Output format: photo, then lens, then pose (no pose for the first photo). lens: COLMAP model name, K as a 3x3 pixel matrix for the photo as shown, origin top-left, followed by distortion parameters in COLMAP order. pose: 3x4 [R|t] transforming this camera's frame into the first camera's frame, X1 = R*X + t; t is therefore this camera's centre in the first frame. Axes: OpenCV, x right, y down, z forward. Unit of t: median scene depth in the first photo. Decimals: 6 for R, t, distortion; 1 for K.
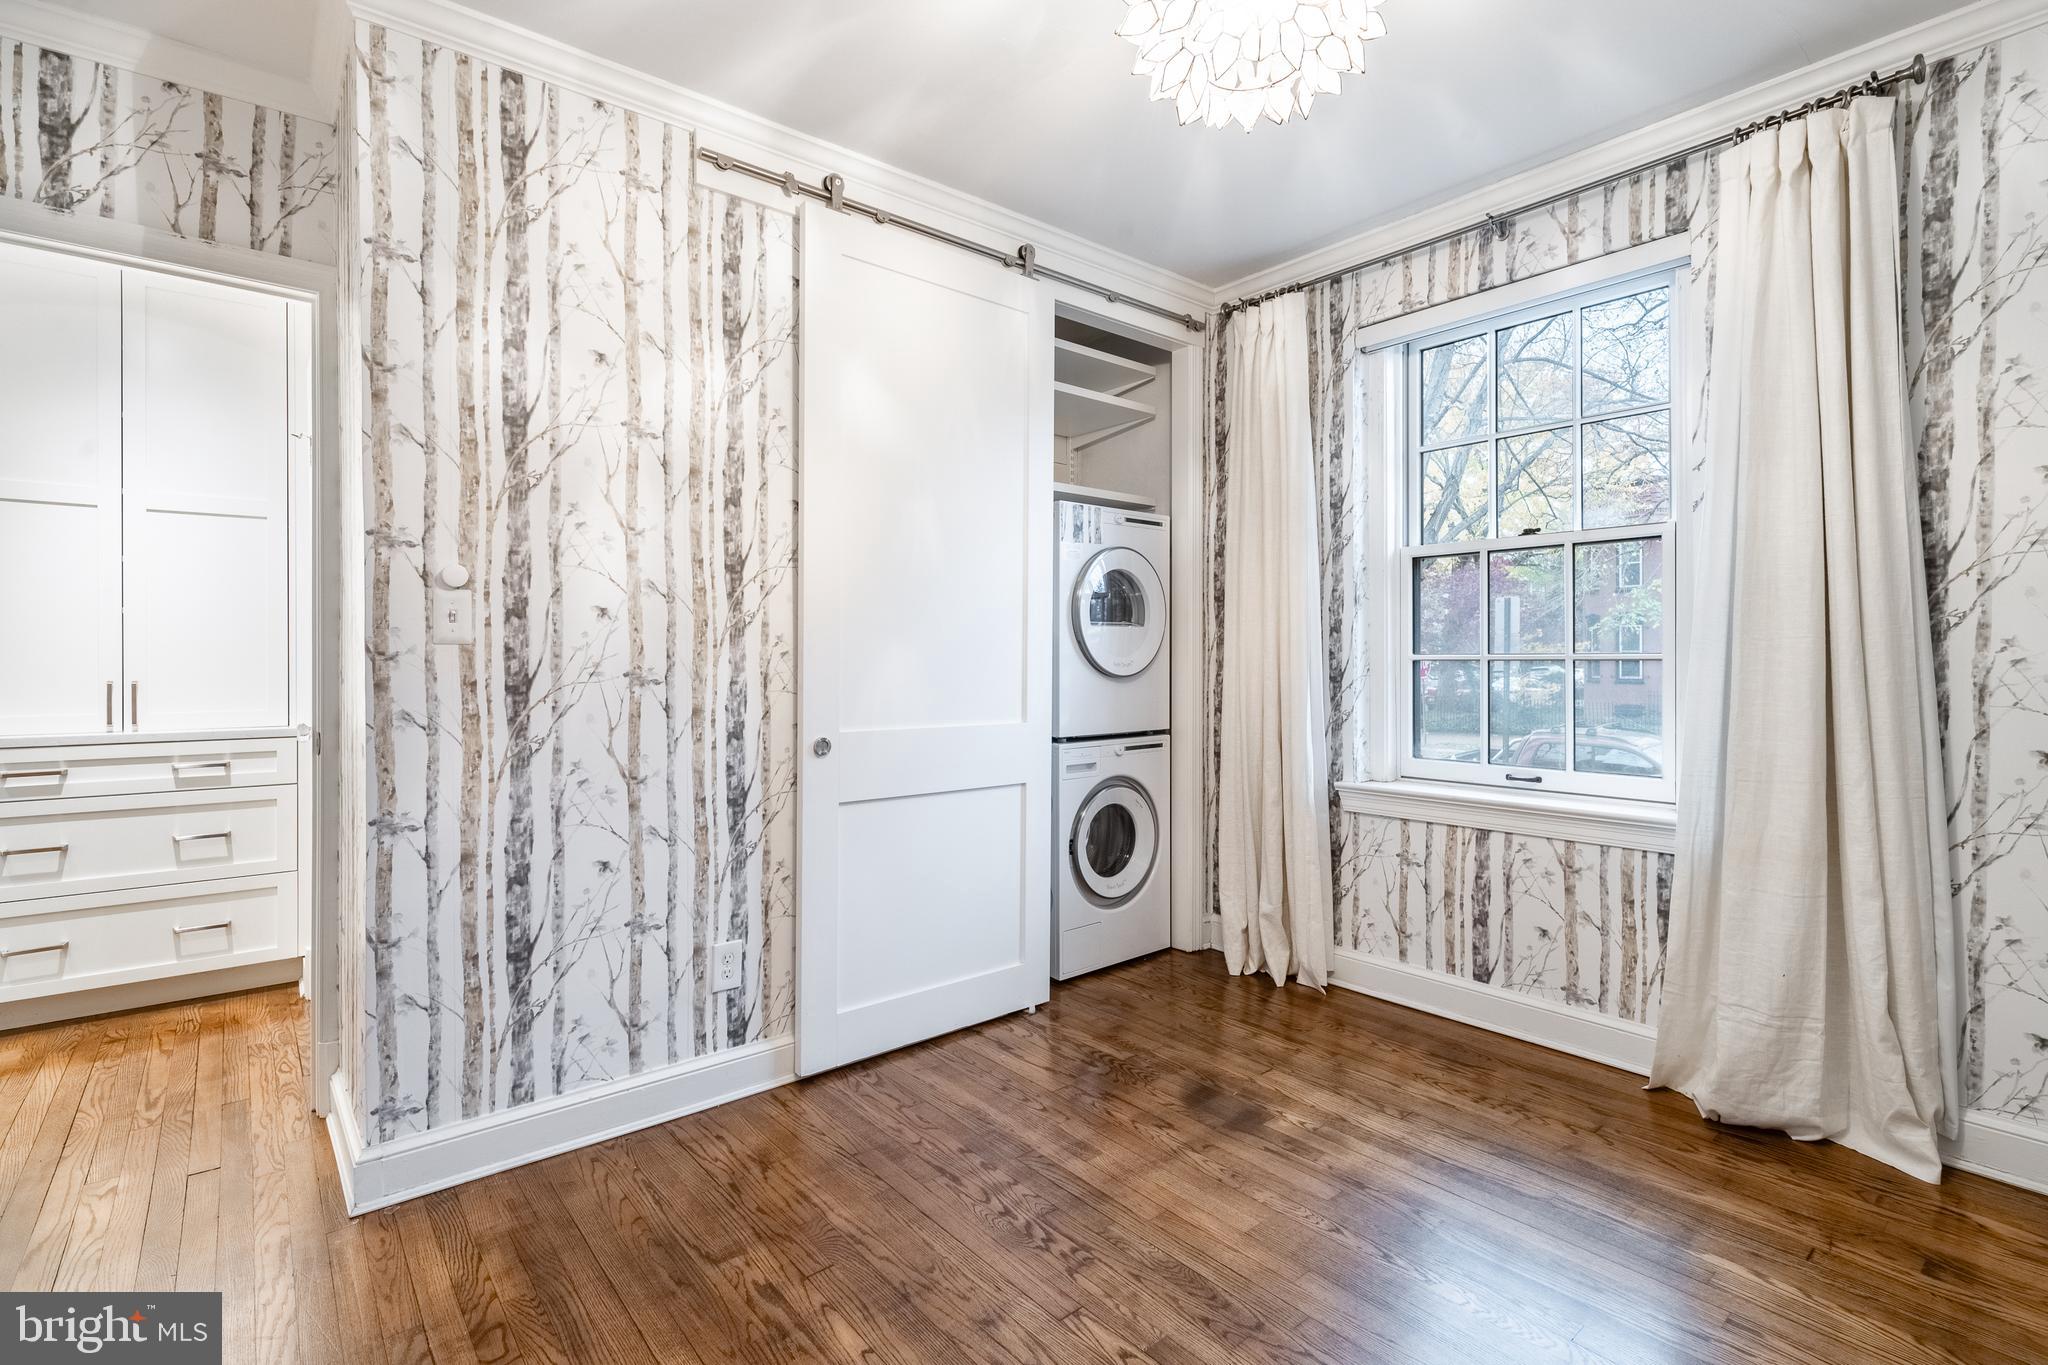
lens RADIAL K [[940.2, 0, 1021.9], [0, 940.2, 665.2], [0, 0, 1]] dist [-0.002189, -0.000278]
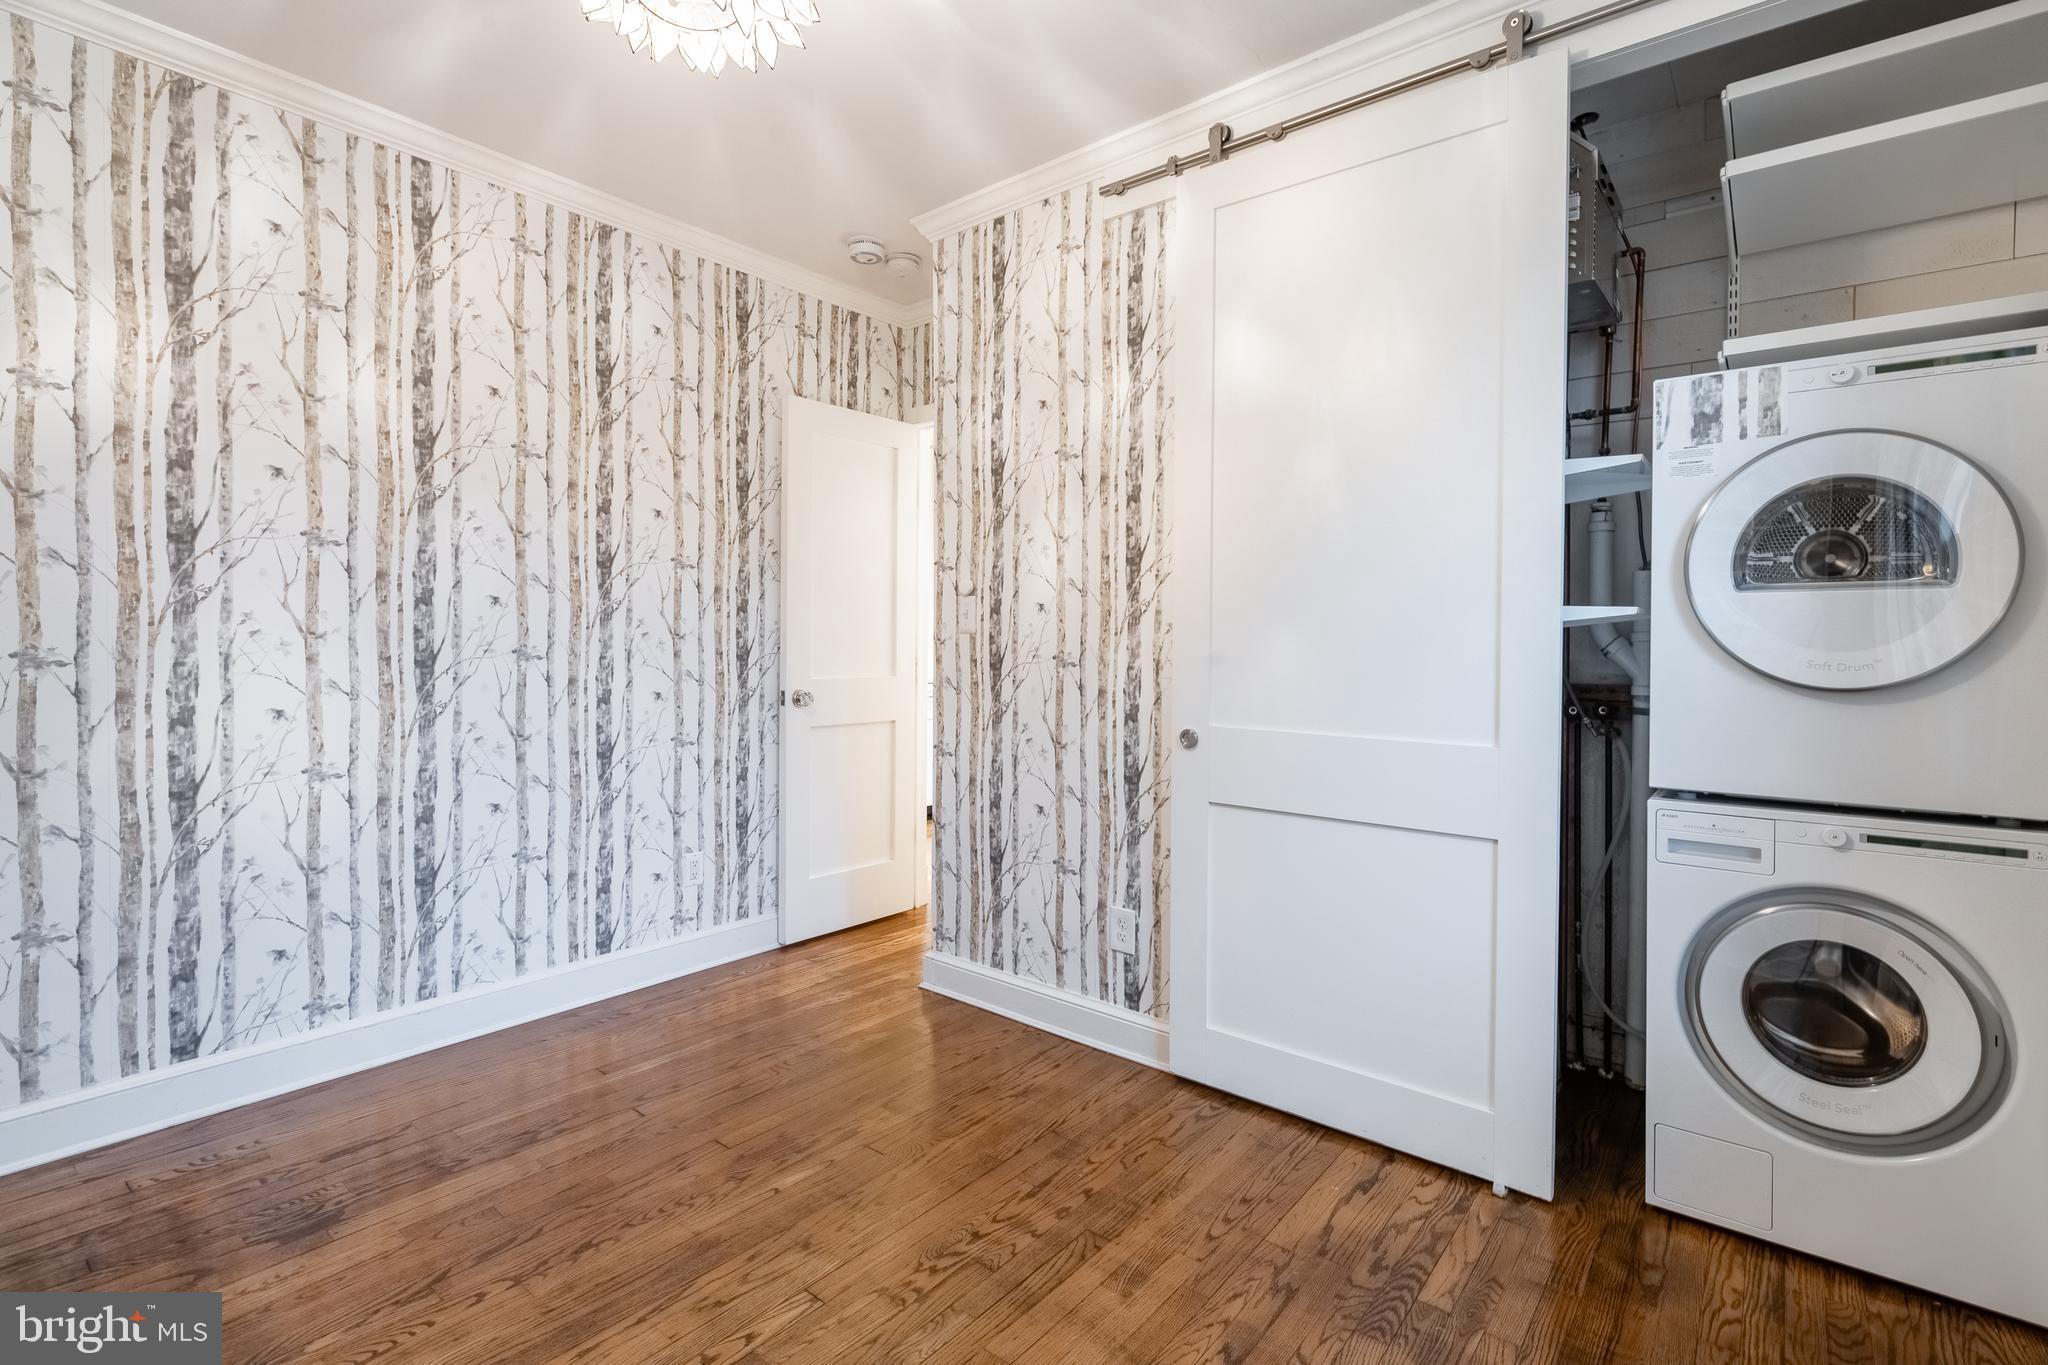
lens RADIAL K [[940.2, 0, 1042.4], [0, 940.2, 653.7], [0, 0, 1]] dist [-0.002189, -0.000278]
pose [[0.199989, 0.015303, -0.979679, 0.751713], [-0.017189, 0.999779, 0.012108, -0.009182], [0.979647, 0.014418, 0.200208, 0.719162]]
